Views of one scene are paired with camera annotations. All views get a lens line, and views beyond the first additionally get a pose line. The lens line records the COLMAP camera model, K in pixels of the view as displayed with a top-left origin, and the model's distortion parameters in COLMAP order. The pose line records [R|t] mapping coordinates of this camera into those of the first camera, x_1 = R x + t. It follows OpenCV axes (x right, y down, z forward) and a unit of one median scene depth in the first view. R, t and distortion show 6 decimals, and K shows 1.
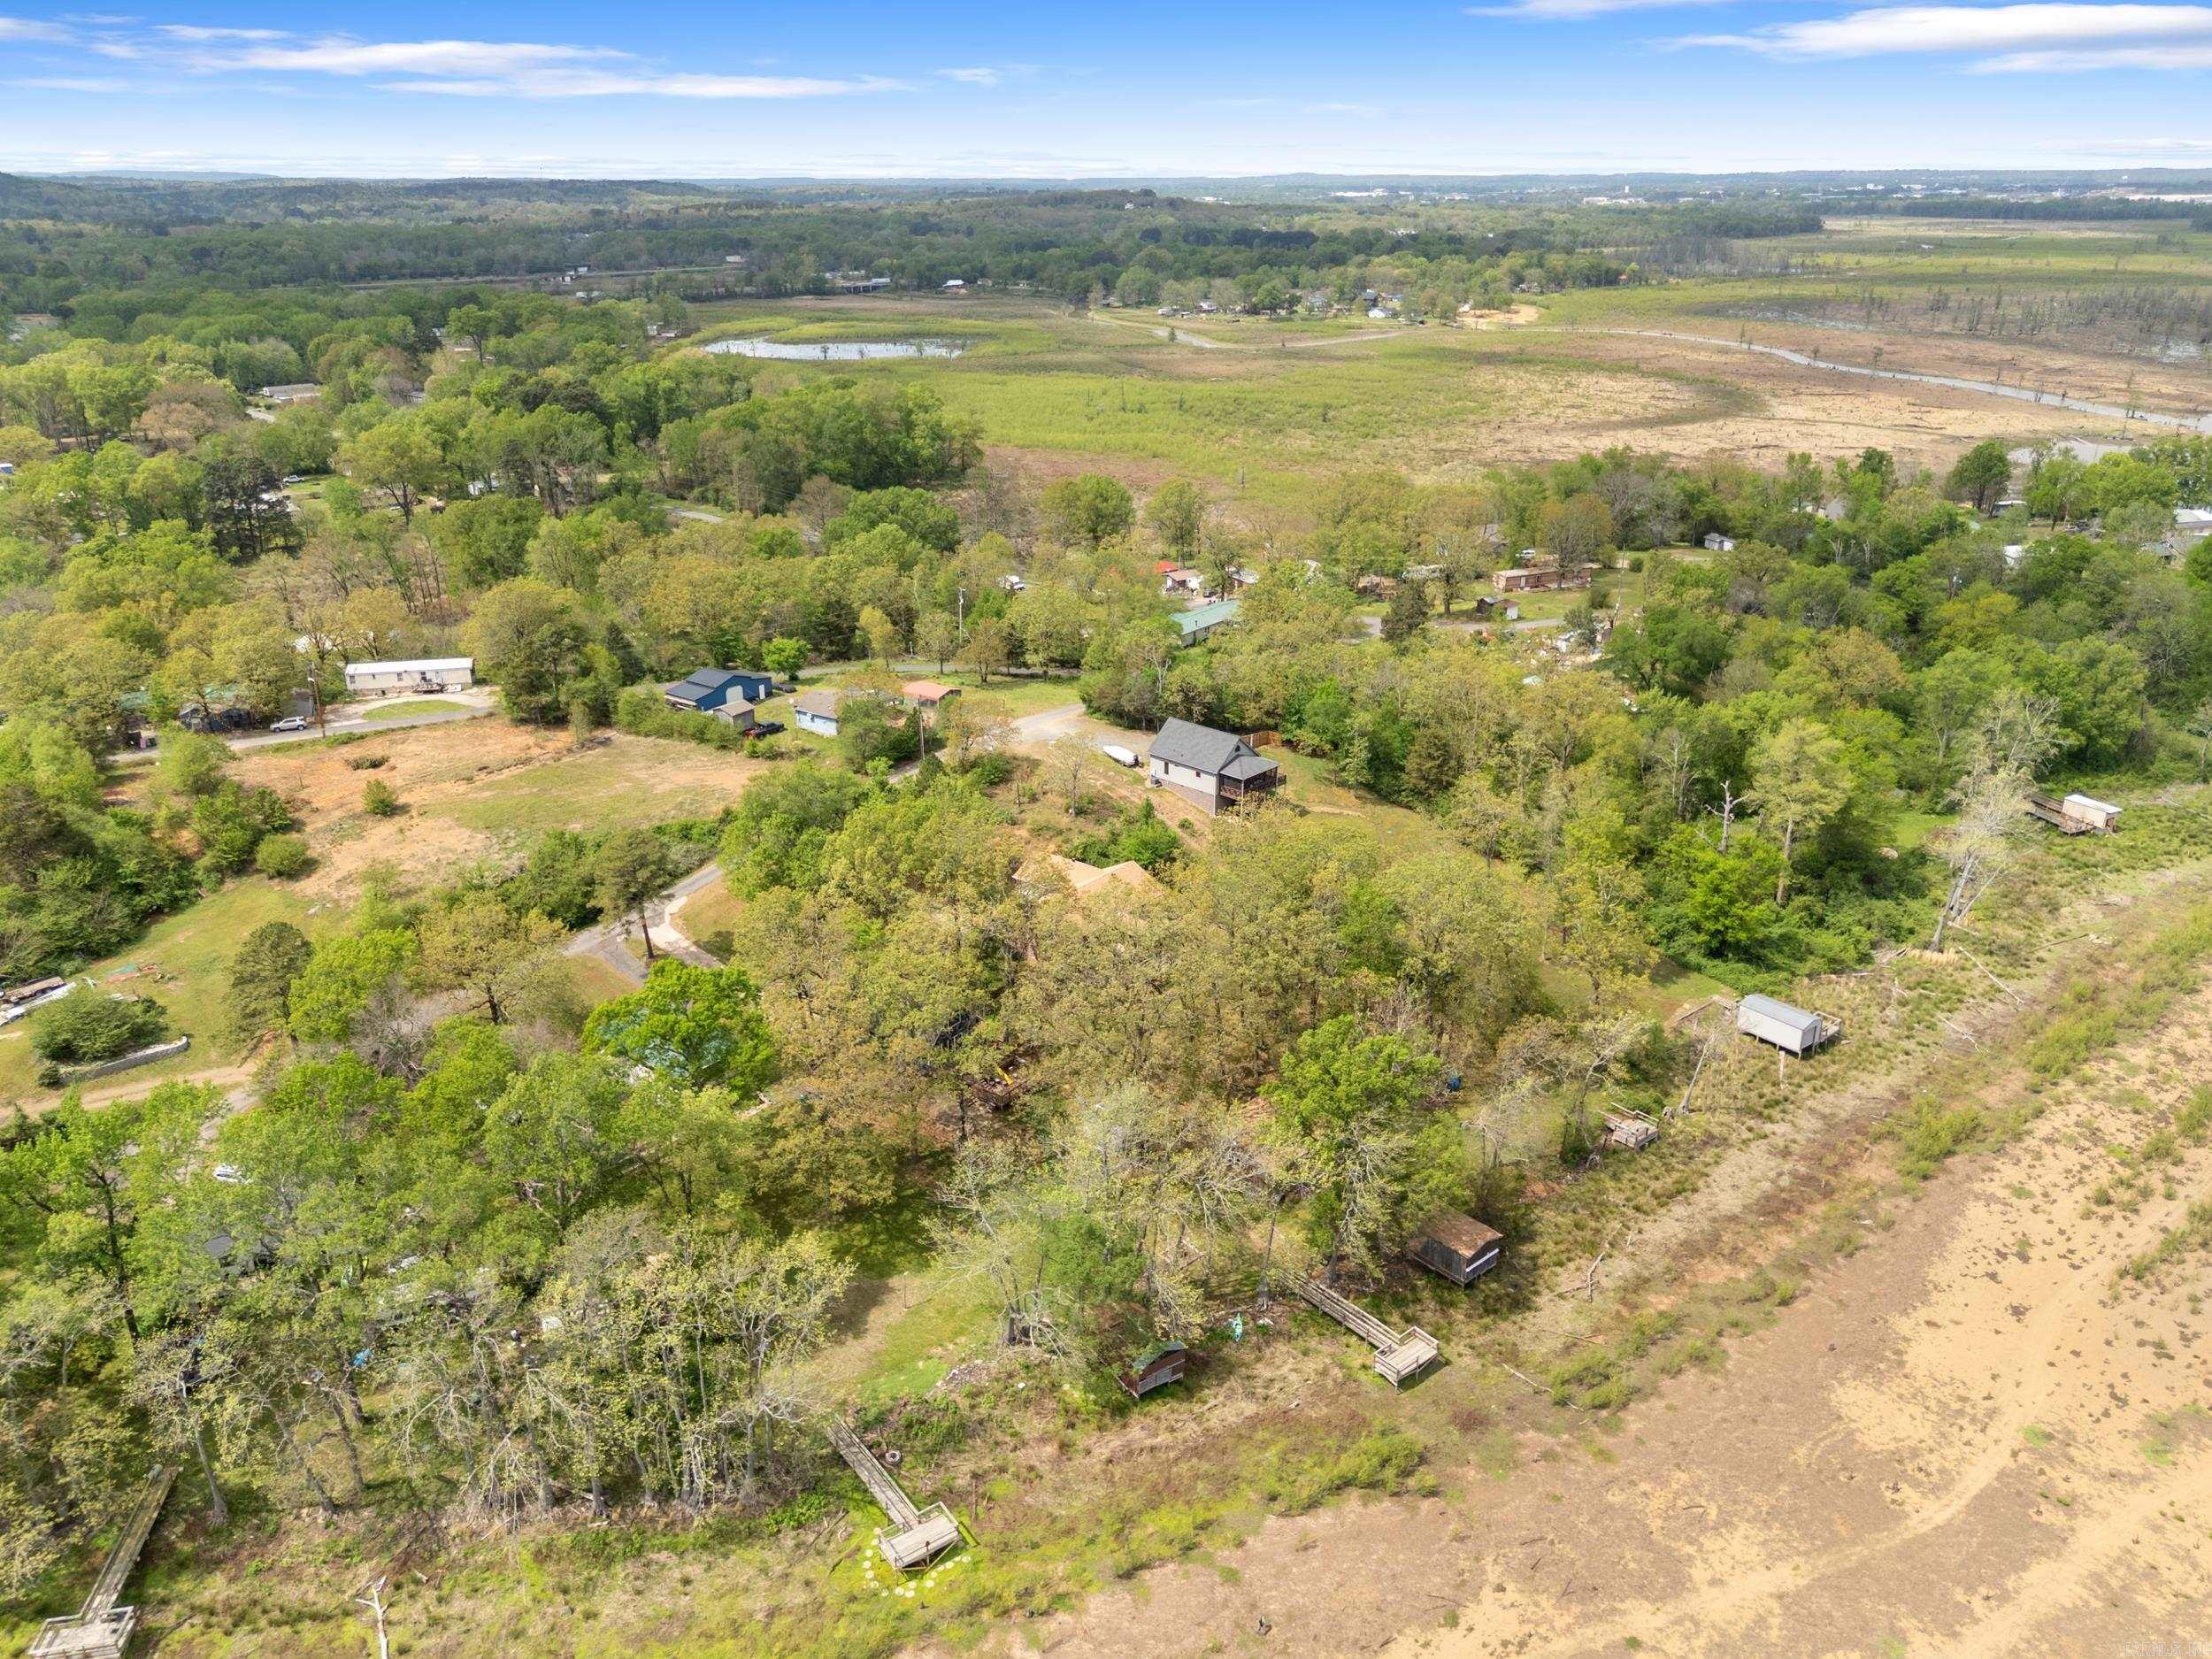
lens RADIAL K [[1640.3, 0, 1107.6], [0, 1640.3, 831.6], [0, 0, 1]] dist [0.077578, -0.065641]
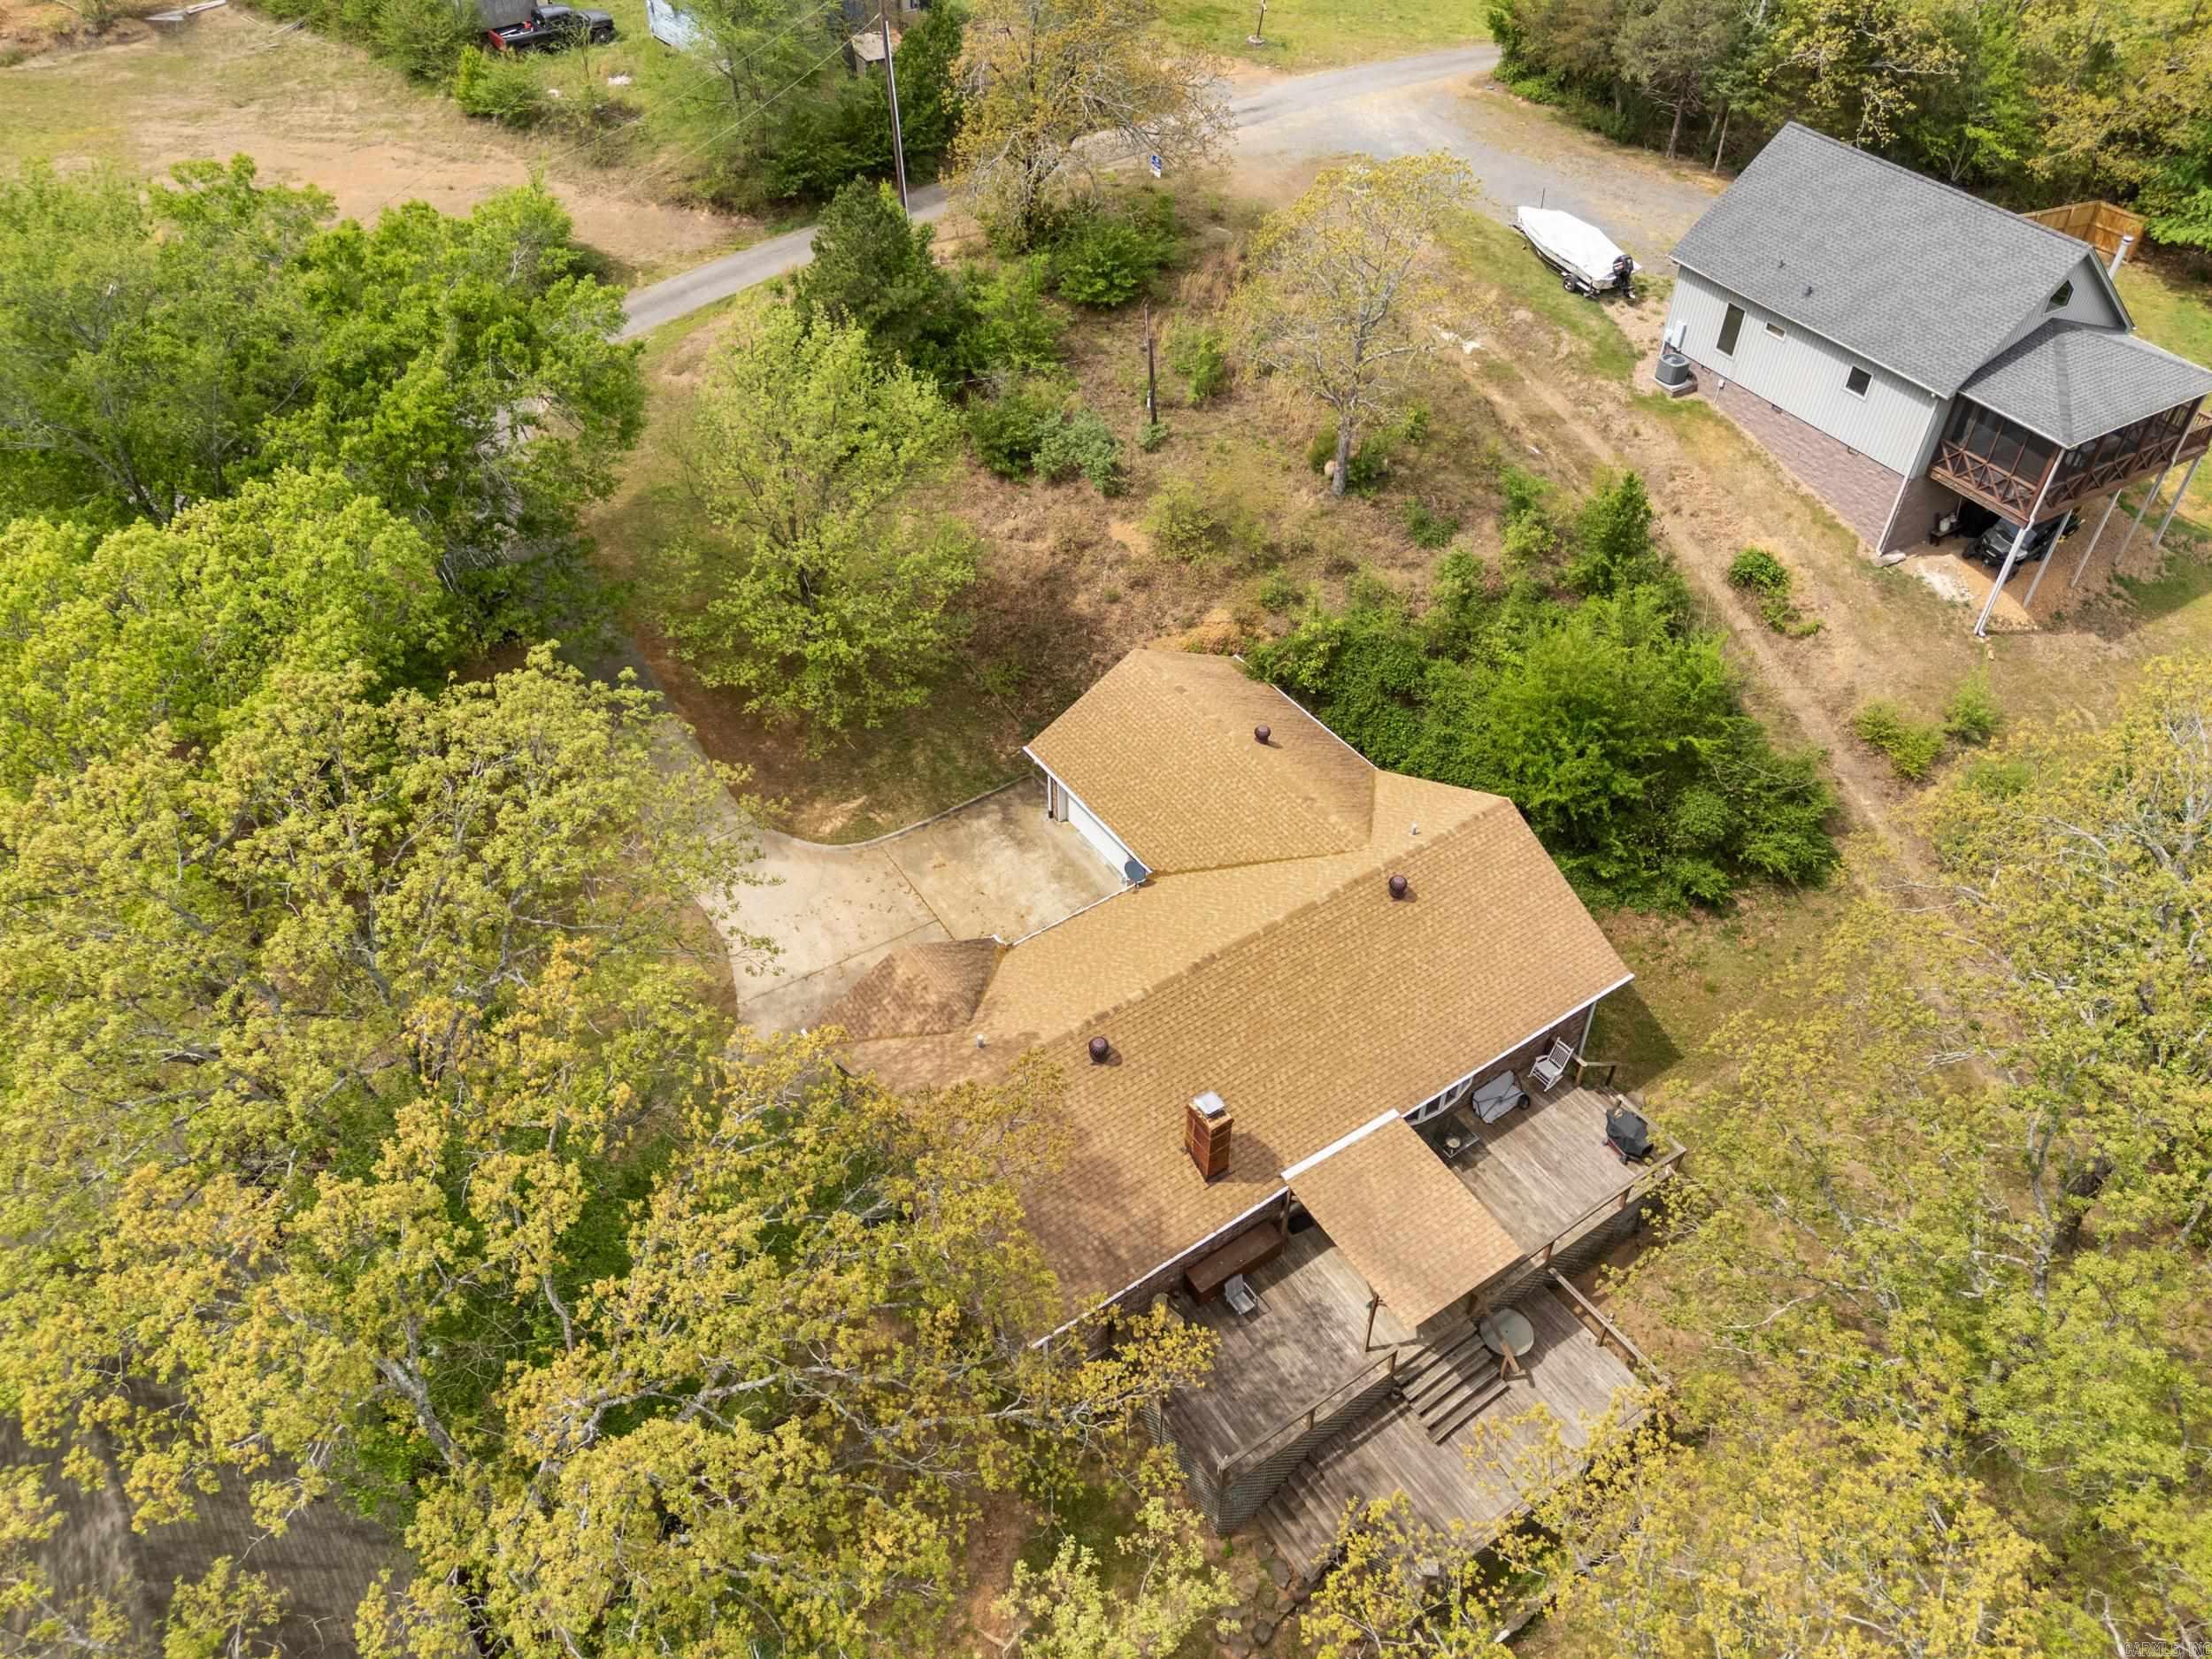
lens RADIAL K [[1640.3, 0, 1103.1], [0, 1640.3, 829.6], [0, 0, 1]] dist [0.077578, -0.065641]
pose [[0.960514, 0.194374, -0.199078, 0.007080], [-0.111596, 0.924573, 0.364297, -0.050268], [0.254871, -0.327696, 0.909756, 0.691532]]
